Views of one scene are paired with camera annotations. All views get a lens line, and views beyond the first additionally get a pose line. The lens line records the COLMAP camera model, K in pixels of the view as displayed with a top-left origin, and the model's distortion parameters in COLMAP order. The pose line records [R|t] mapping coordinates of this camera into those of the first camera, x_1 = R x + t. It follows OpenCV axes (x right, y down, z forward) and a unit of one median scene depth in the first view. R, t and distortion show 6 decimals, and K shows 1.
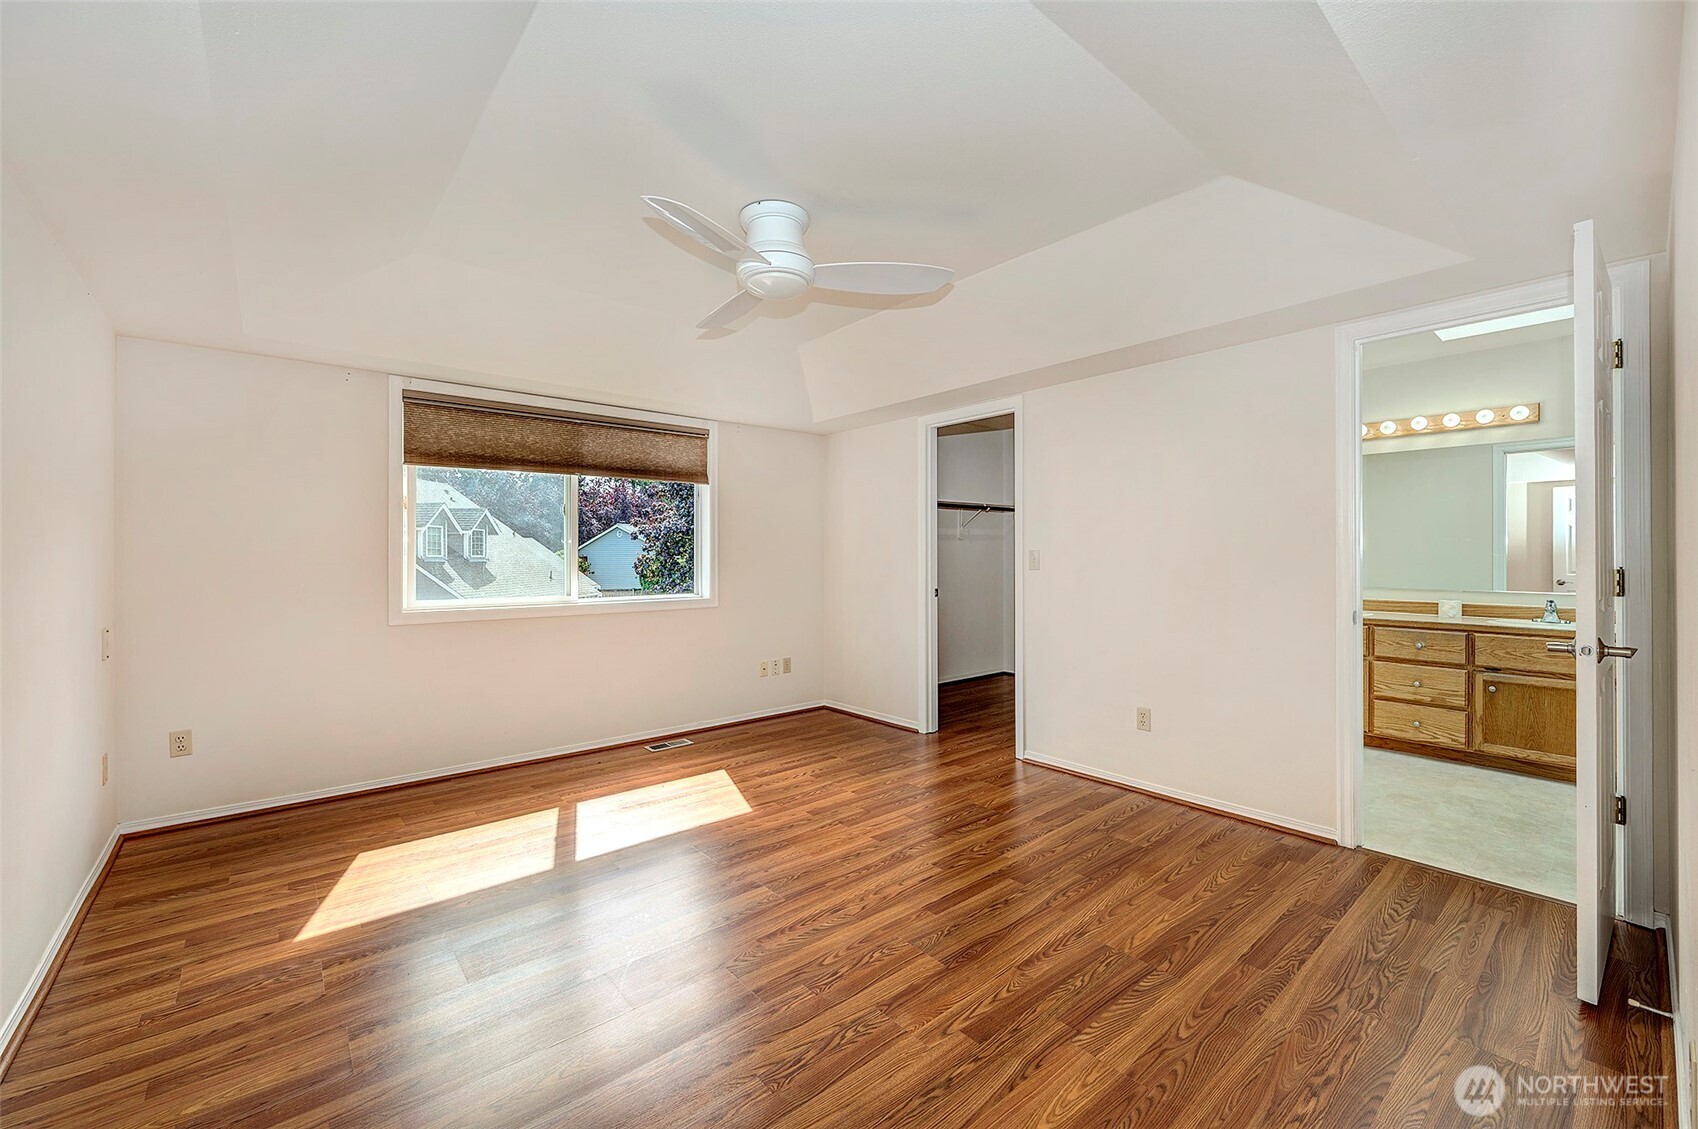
lens RADIAL K [[680.0, 0, 849.0], [0, 680.0, 564.5], [0, 0, 1]] dist [-0.001999, -0.000162]
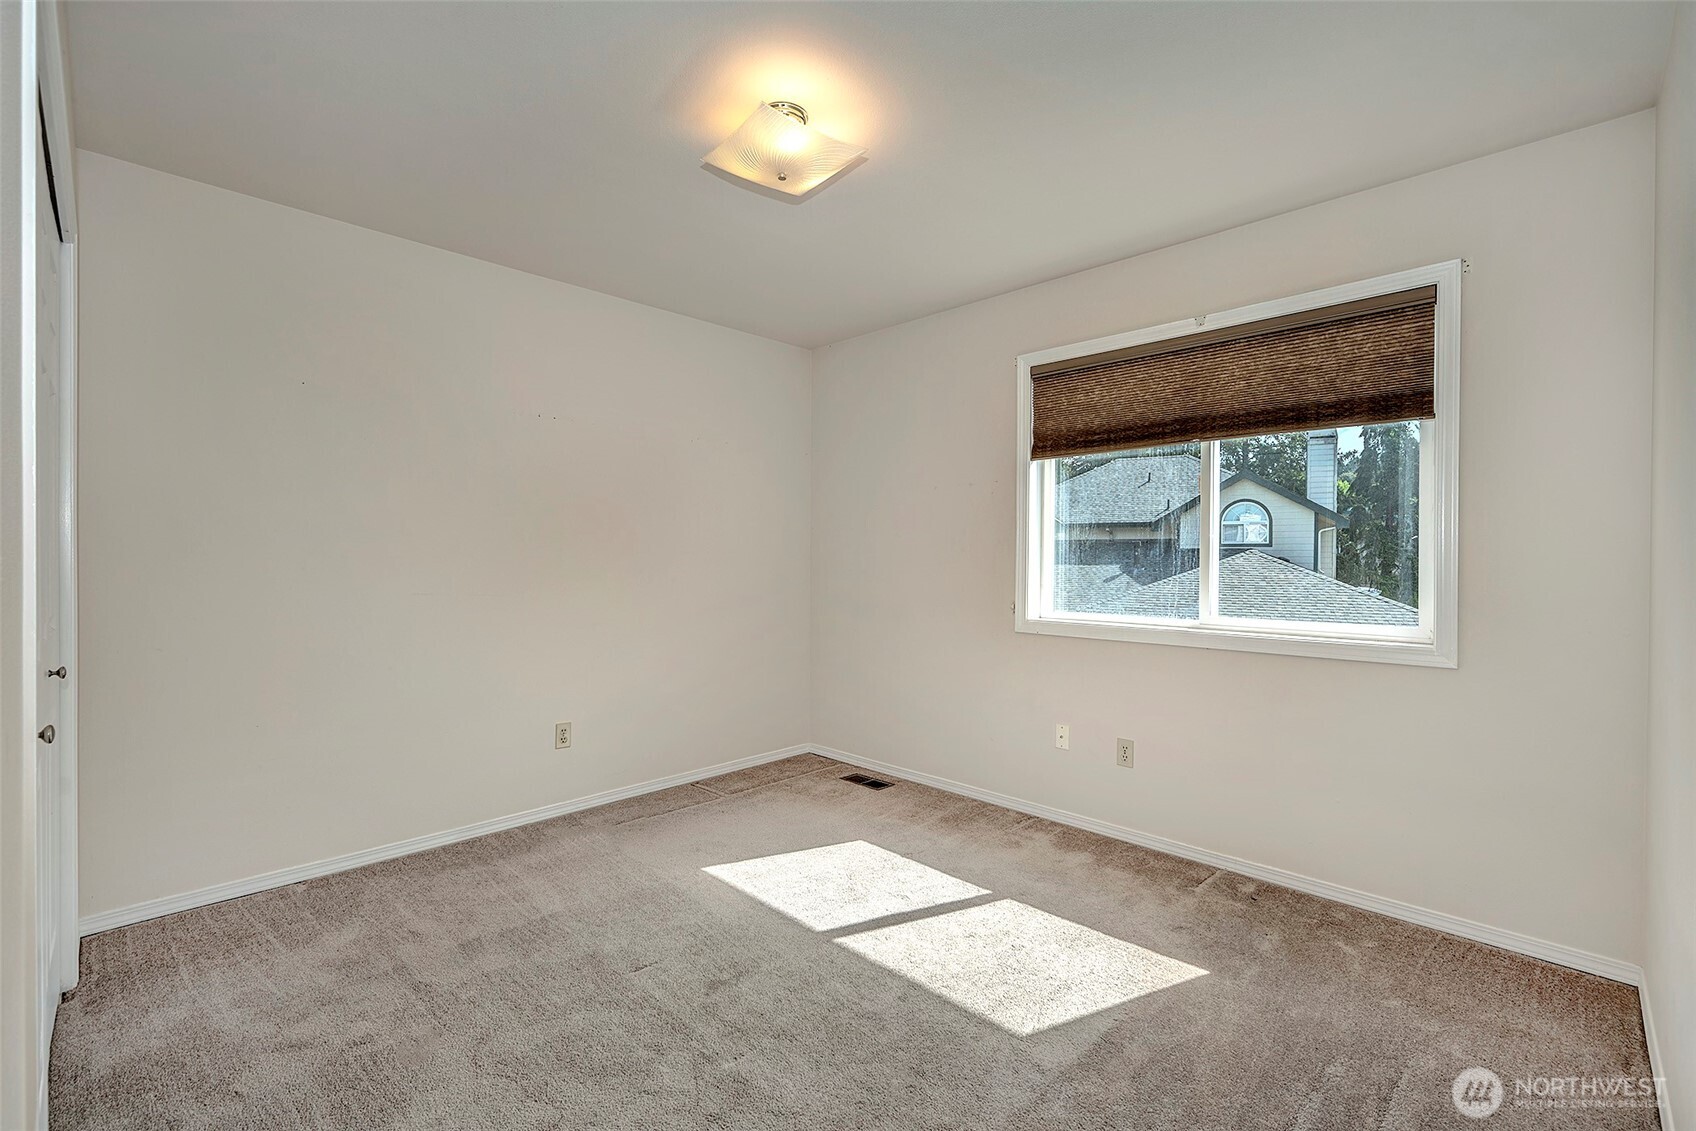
lens RADIAL K [[735.3, 0, 848.0], [0, 735.3, 565.5], [0, 0, 1]] dist [-0.001984, -0.000237]
pose [[0.104415, 0.009413, -0.994489, 0.352154], [-0.015223, 0.999853, 0.007865, -0.008703], [0.994417, 0.014318, 0.104543, 0.713130]]
